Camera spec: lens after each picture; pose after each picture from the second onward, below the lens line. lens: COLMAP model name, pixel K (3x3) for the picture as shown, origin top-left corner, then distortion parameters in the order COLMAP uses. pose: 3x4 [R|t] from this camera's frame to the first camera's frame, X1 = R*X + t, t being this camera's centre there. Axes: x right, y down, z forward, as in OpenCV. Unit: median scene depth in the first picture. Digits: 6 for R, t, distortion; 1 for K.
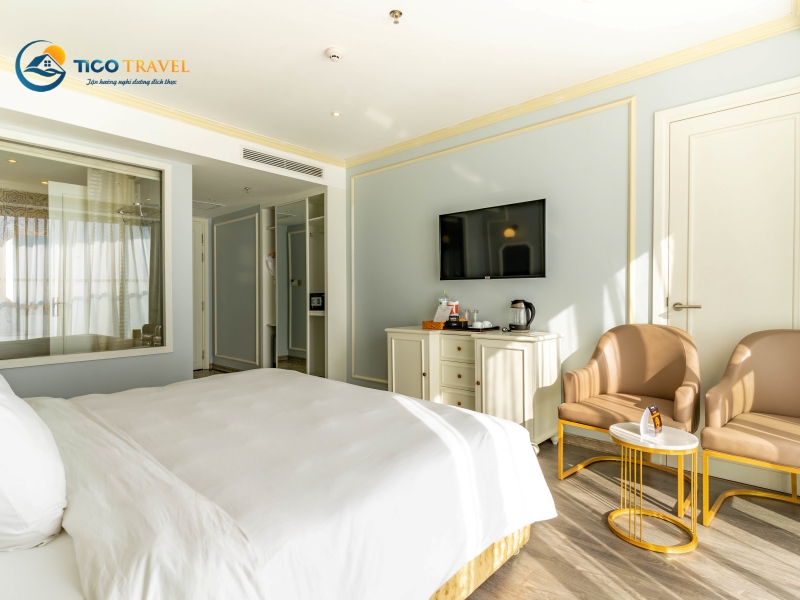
lens RADIAL K [[442.3, 0, 405.3], [0, 442.3, 299.8], [0, 0, 1]] dist [0.000360, 0.000557]
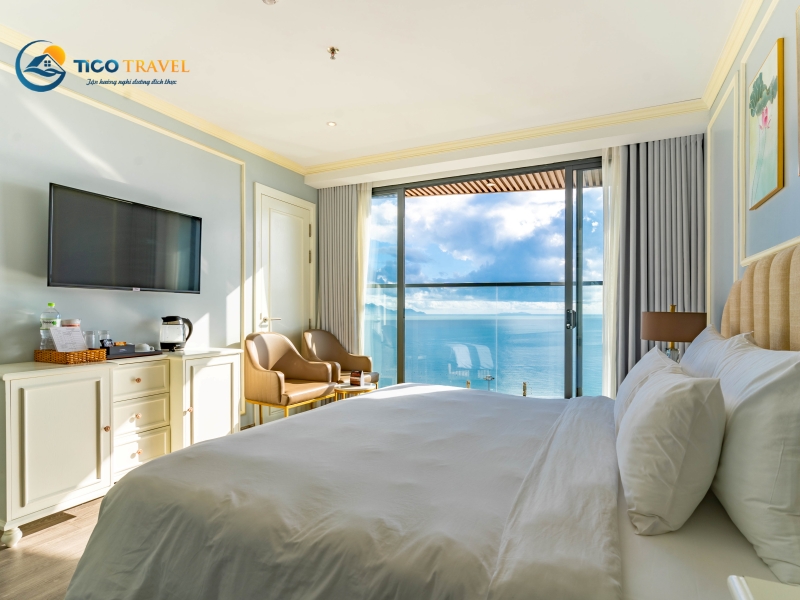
lens RADIAL K [[441.0, 0, 400.8], [0, 441.0, 313.1], [0, 0, 1]] dist [0.000655, 0.000637]
pose [[-0.279194, 0.002223, 0.960232, -0.785586], [0.005038, 0.999987, -0.000850, -0.002998], [-0.960221, 0.004600, -0.279202, 0.819215]]
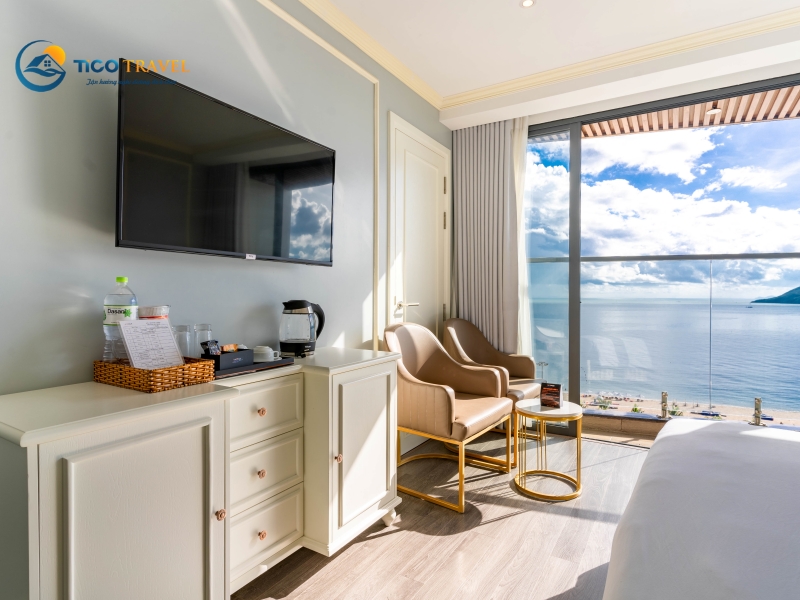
lens RADIAL K [[442.3, 0, 405.3], [0, 442.3, 299.8], [0, 0, 1]] dist [0.000360, 0.000557]
pose [[-0.183530, -0.007237, 0.982987, -0.363607], [0.000587, 0.999972, 0.007471, -0.005079], [-0.983014, 0.001949, -0.183521, 0.992109]]
